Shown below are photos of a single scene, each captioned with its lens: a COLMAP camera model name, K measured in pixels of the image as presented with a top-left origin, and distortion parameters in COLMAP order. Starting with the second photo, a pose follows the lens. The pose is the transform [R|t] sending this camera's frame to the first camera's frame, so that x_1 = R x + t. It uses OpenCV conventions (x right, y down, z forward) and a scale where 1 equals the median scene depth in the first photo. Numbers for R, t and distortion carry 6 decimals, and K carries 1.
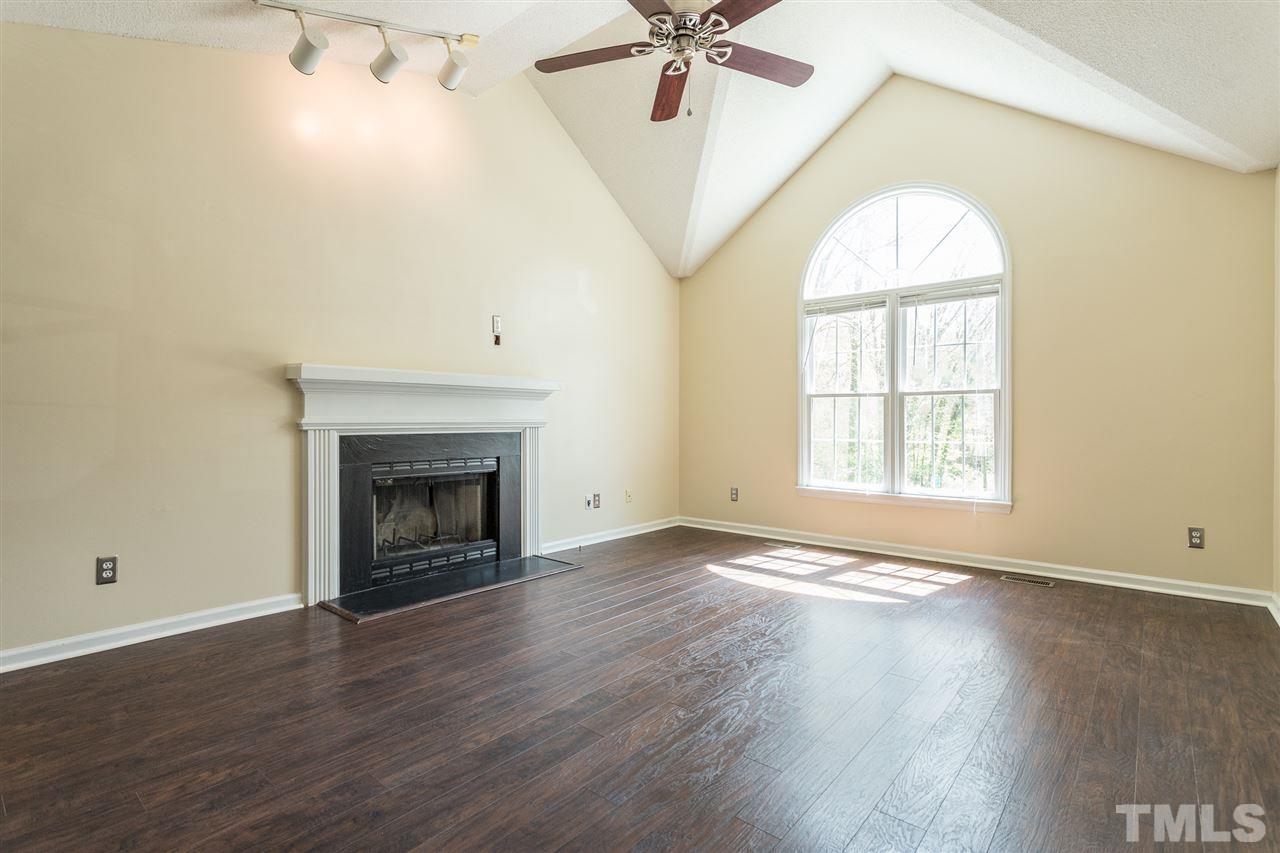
lens RADIAL K [[608.6, 0, 651.9], [0, 608.6, 425.3], [0, 0, 1]] dist [0.001143, 0.001871]
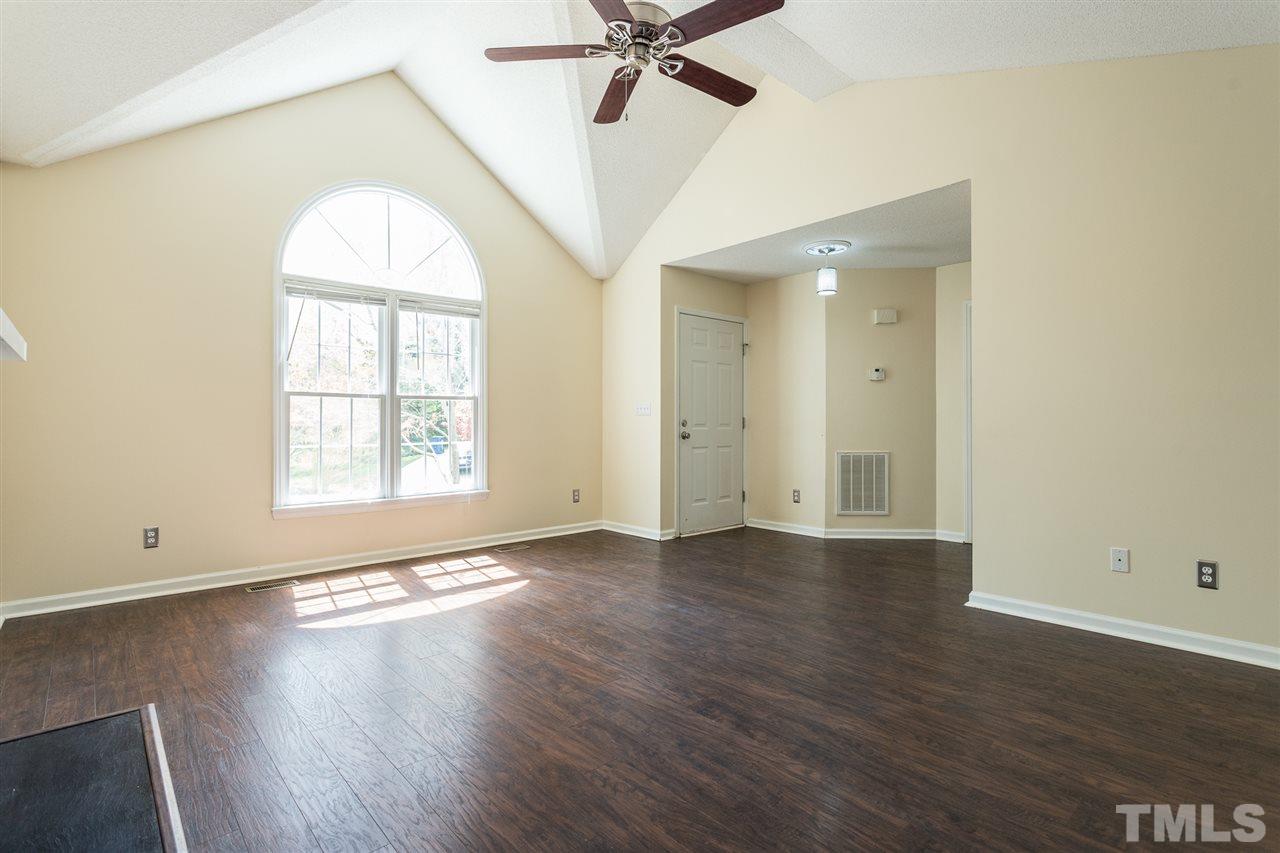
lens RADIAL K [[608.6, 0, 636.8], [0, 608.6, 426.9], [0, 0, 1]] dist [0.001143, 0.001871]
pose [[0.146220, -0.009660, 0.989205, -0.560134], [0.008312, 0.999929, 0.008536, -0.008151], [-0.989217, 0.006974, 0.146290, 0.504549]]
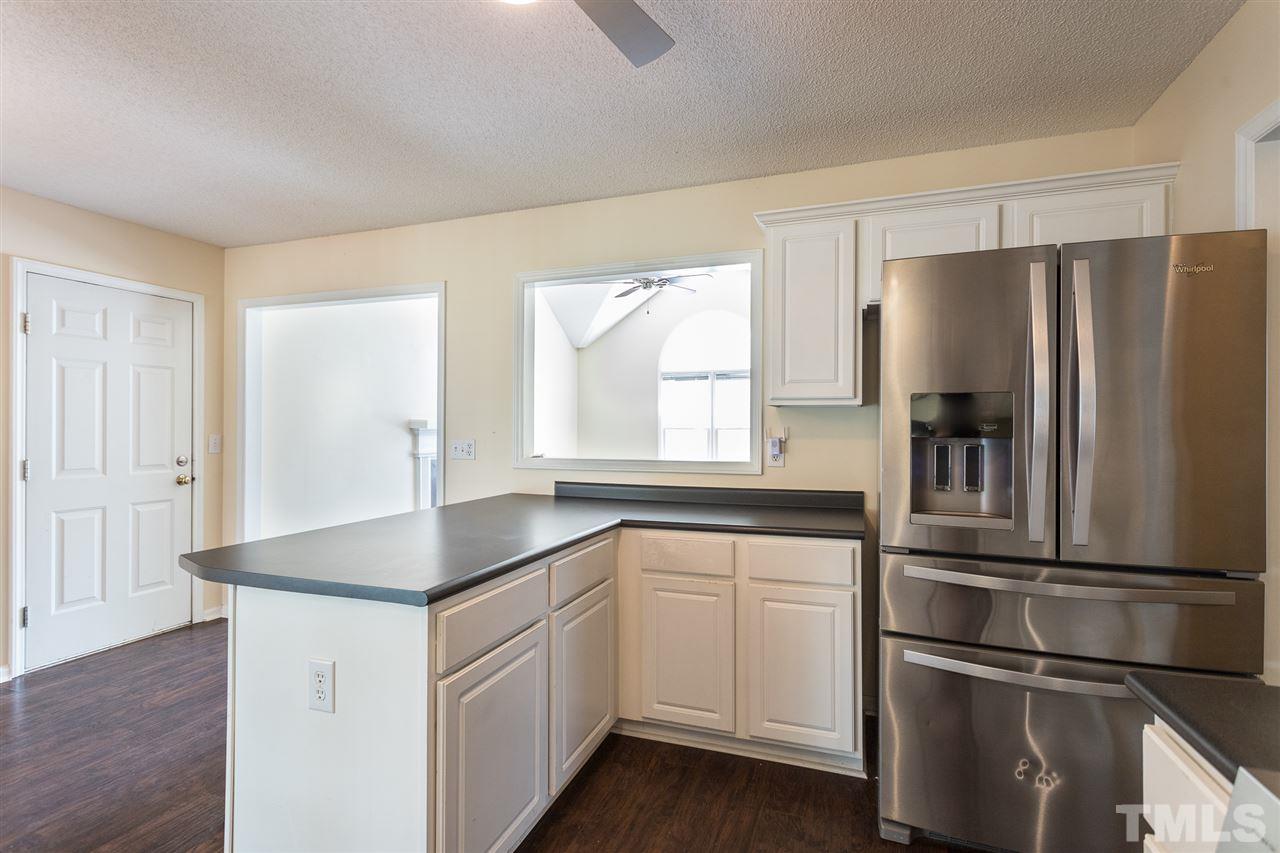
lens RADIAL K [[608.6, 0, 652.0], [0, 608.6, 426.7], [0, 0, 1]] dist [0.001143, 0.001871]
pose [[0.934051, -0.000737, 0.357139, -0.438287], [0.003174, 0.999975, -0.006239, -0.050544], [-0.357125, 0.006962, 0.934031, -0.649956]]
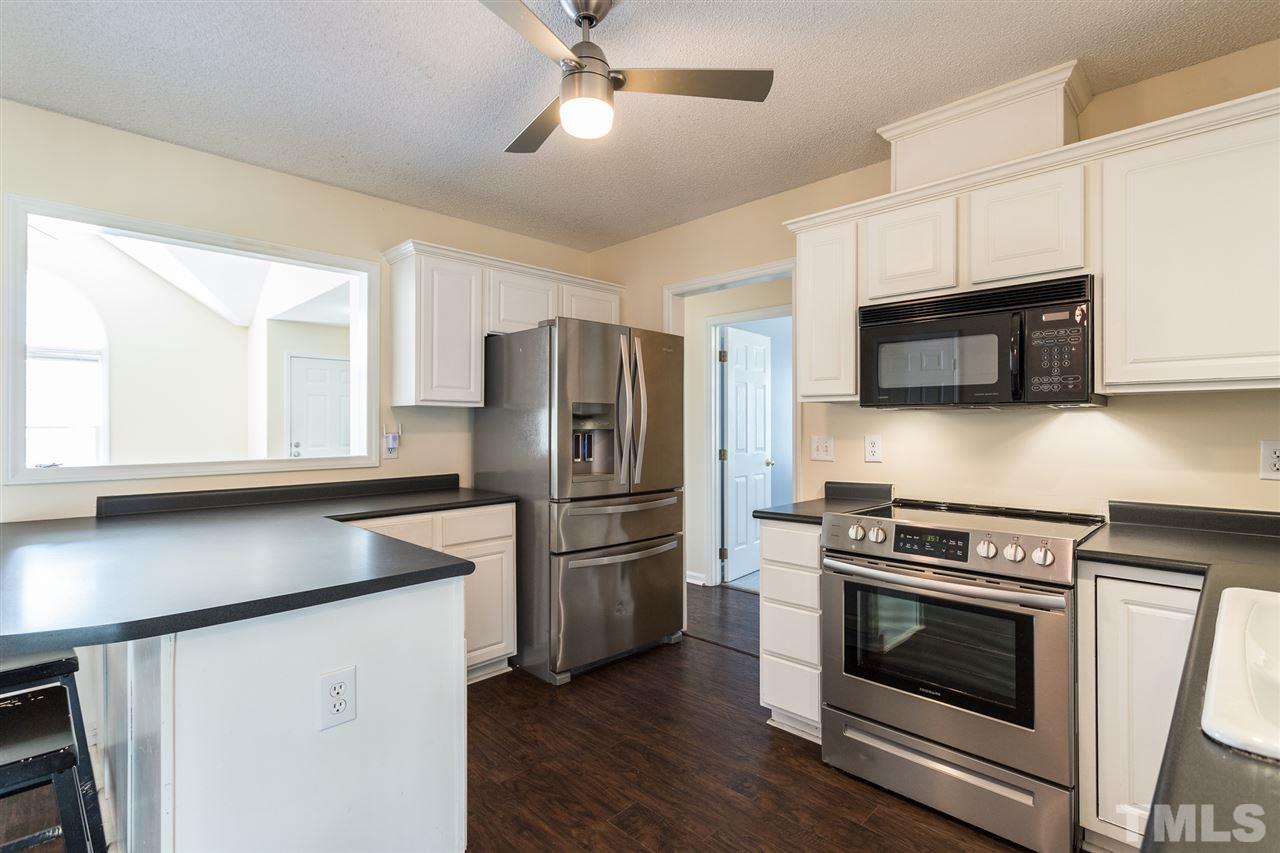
lens RADIAL K [[608.6, 0, 636.4], [0, 608.6, 424.5], [0, 0, 1]] dist [0.001143, 0.001871]
pose [[0.090548, -0.003925, 0.995884, -0.773071], [0.007958, 0.999963, 0.003218, -0.052833], [-0.995860, 0.007634, 0.090576, -0.464883]]
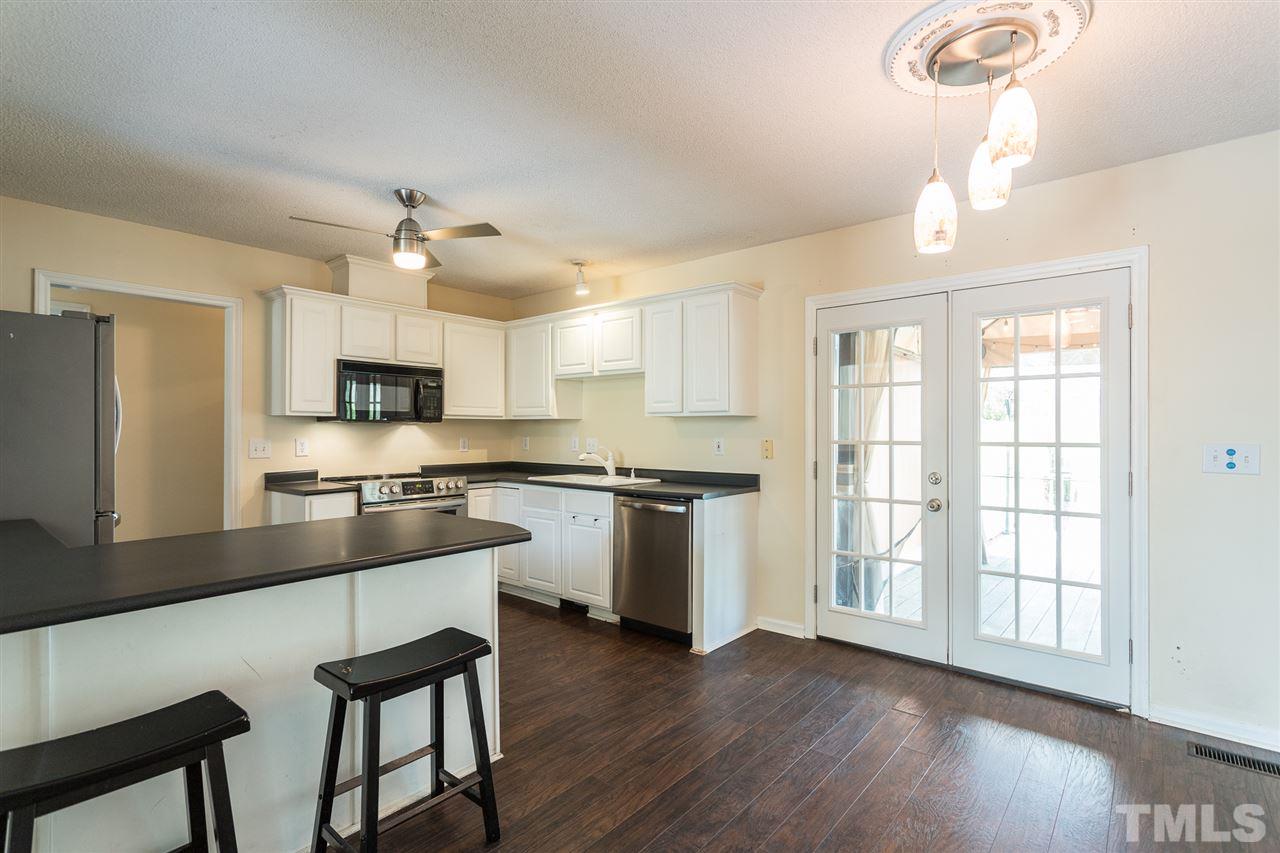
lens RADIAL K [[608.6, 0, 656.9], [0, 608.6, 425.7], [0, 0, 1]] dist [0.001143, 0.001871]
pose [[-0.999990, -0.004220, -0.001755, -0.670215], [-0.004216, 0.999987, -0.002703, -0.057343], [0.001766, -0.002696, -0.999995, 0.309156]]
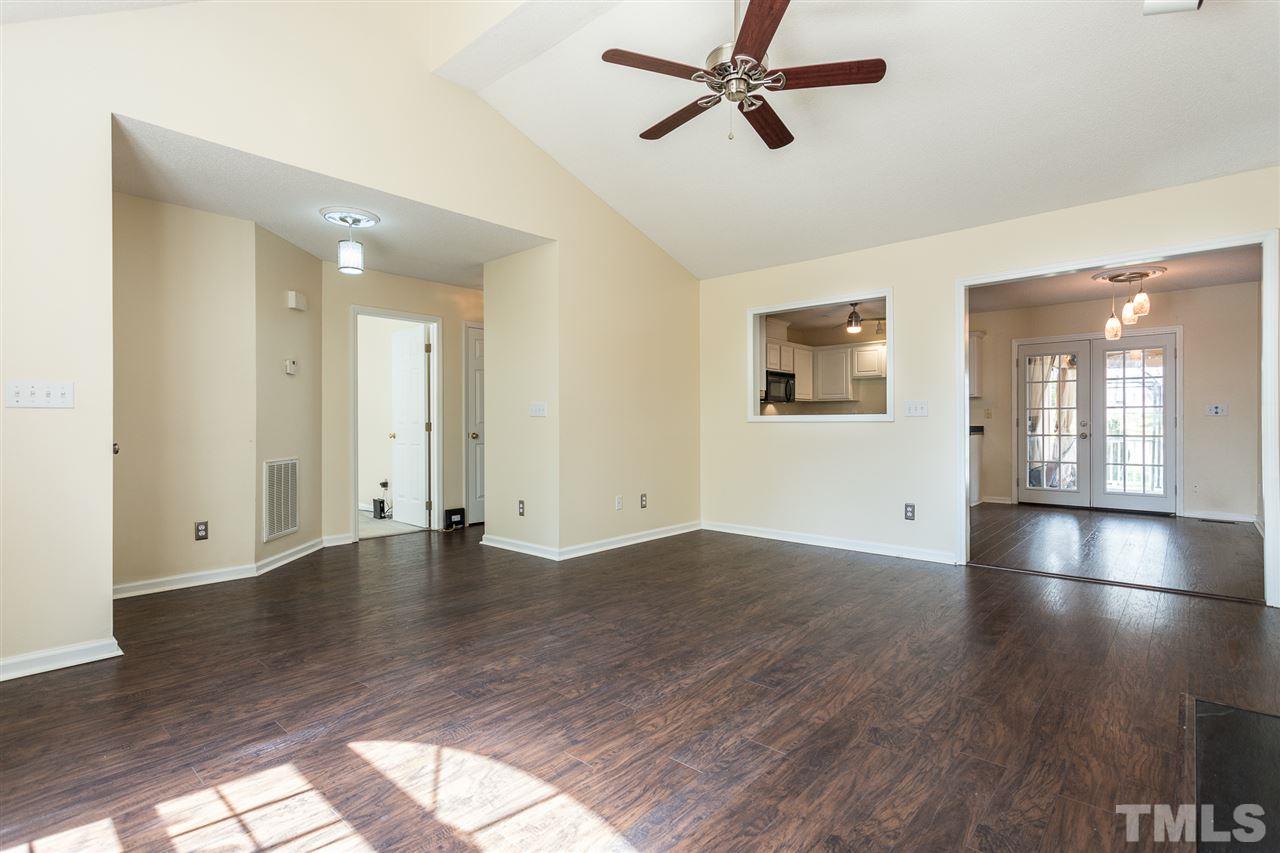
lens RADIAL K [[608.6, 0, 651.6], [0, 608.6, 423.5], [0, 0, 1]] dist [0.001143, 0.001871]
pose [[-0.999376, 0.001063, 0.035313, 0.099105], [0.001289, 0.999979, 0.006395, -0.008860], [-0.035306, 0.006437, -0.999356, 1.254776]]
